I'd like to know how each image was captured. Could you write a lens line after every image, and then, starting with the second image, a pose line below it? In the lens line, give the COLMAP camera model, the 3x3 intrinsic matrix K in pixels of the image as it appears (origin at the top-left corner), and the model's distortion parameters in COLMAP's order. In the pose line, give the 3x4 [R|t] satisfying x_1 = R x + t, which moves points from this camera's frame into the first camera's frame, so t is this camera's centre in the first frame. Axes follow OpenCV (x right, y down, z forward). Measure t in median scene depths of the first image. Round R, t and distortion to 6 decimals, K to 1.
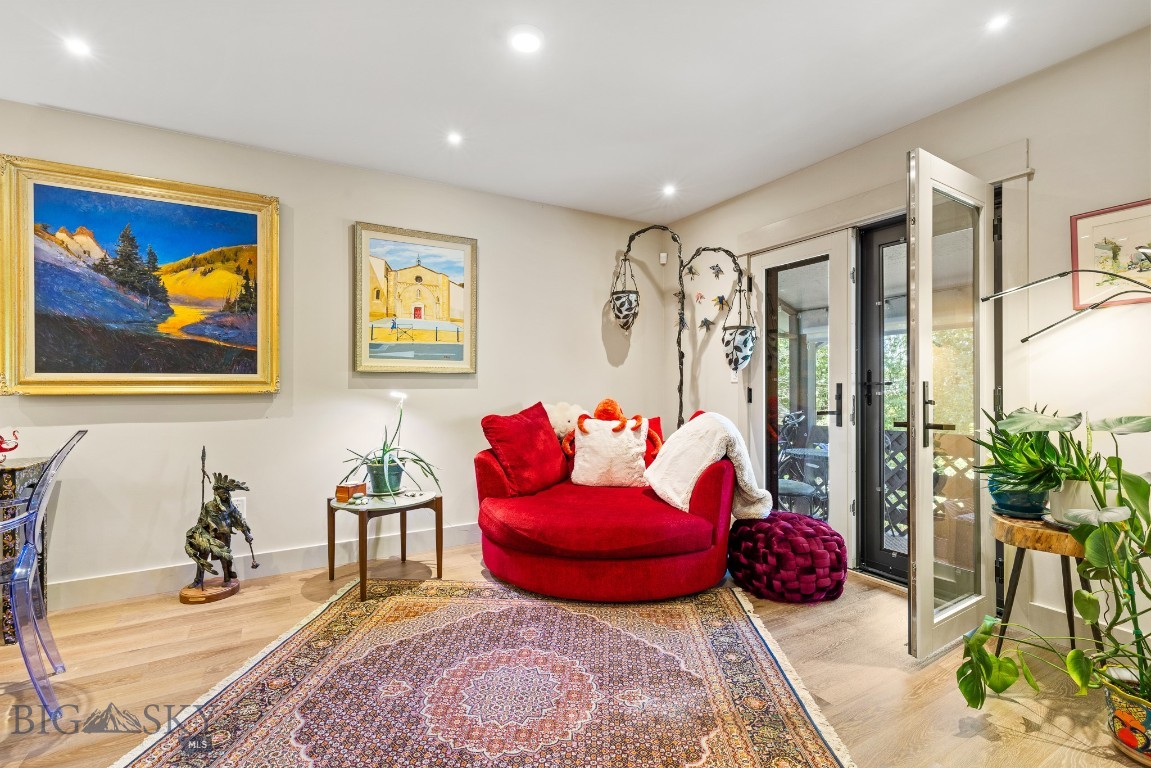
lens RADIAL K [[516.9, 0, 575.7], [0, 516.9, 384.2], [0, 0, 1]] dist [0.006759, -0.000356]
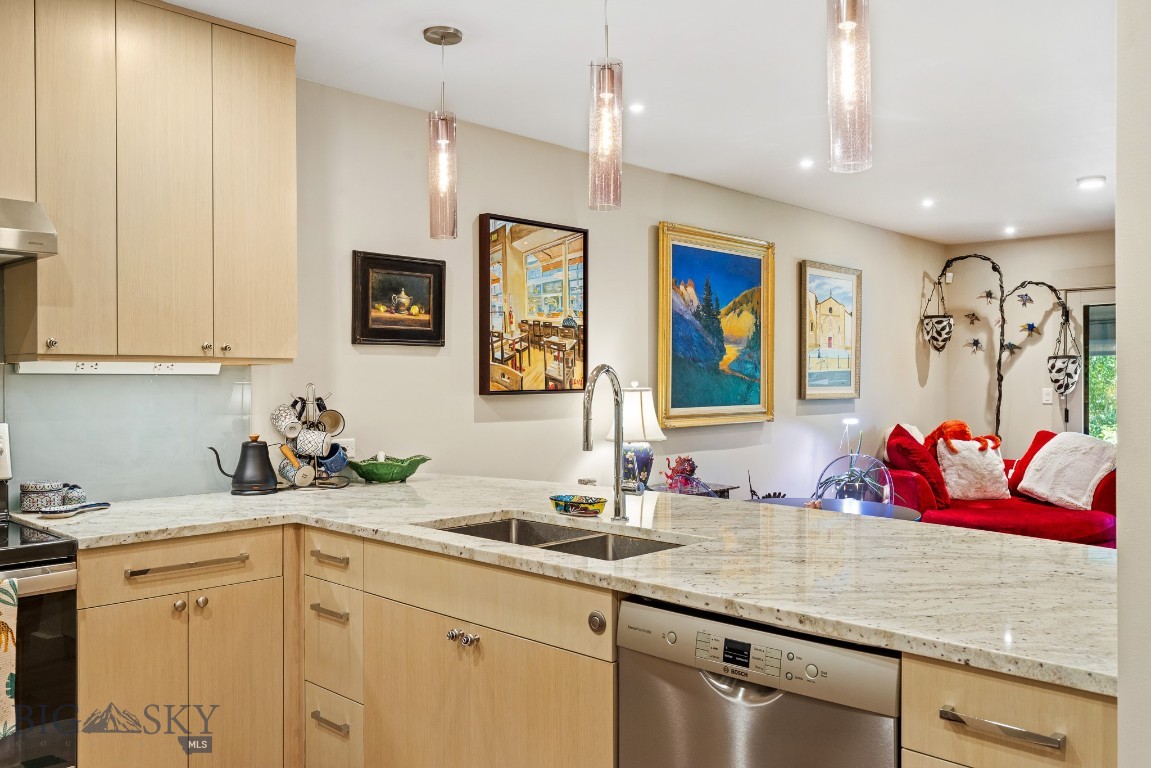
lens RADIAL K [[914.2, 0, 576.9], [0, 914.2, 384.1], [0, 0, 1]] dist [0.003899, 0.001263]
pose [[0.959536, -0.001987, 0.281580, -1.493831], [-0.000401, 0.999964, 0.008424, -0.076700], [-0.281587, -0.008196, 0.959501, -0.727183]]
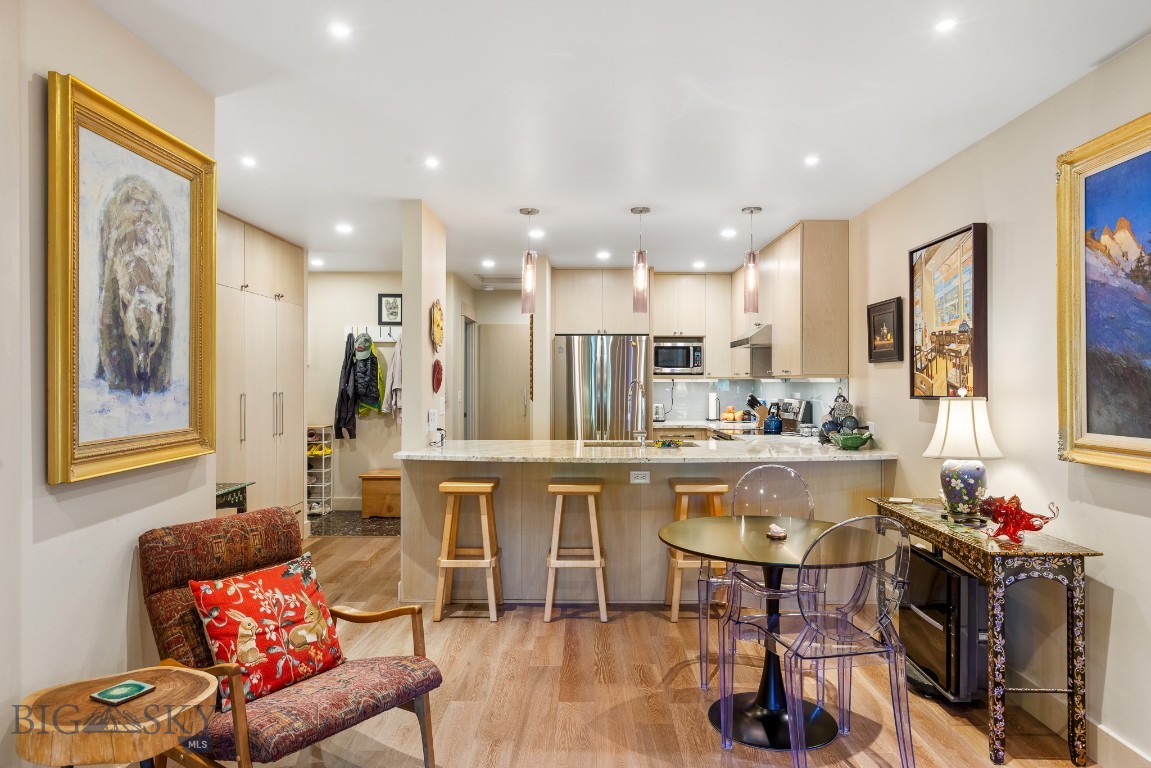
lens RADIAL K [[726.2, 0, 577.5], [0, 726.2, 384.3], [0, 0, 1]] dist [0.003130, 0.002286]
pose [[-0.507480, 0.002296, -0.861660, 0.183175], [0.002851, 0.999995, 0.000985, -0.078127], [0.861659, -0.001957, -0.507484, 0.744506]]
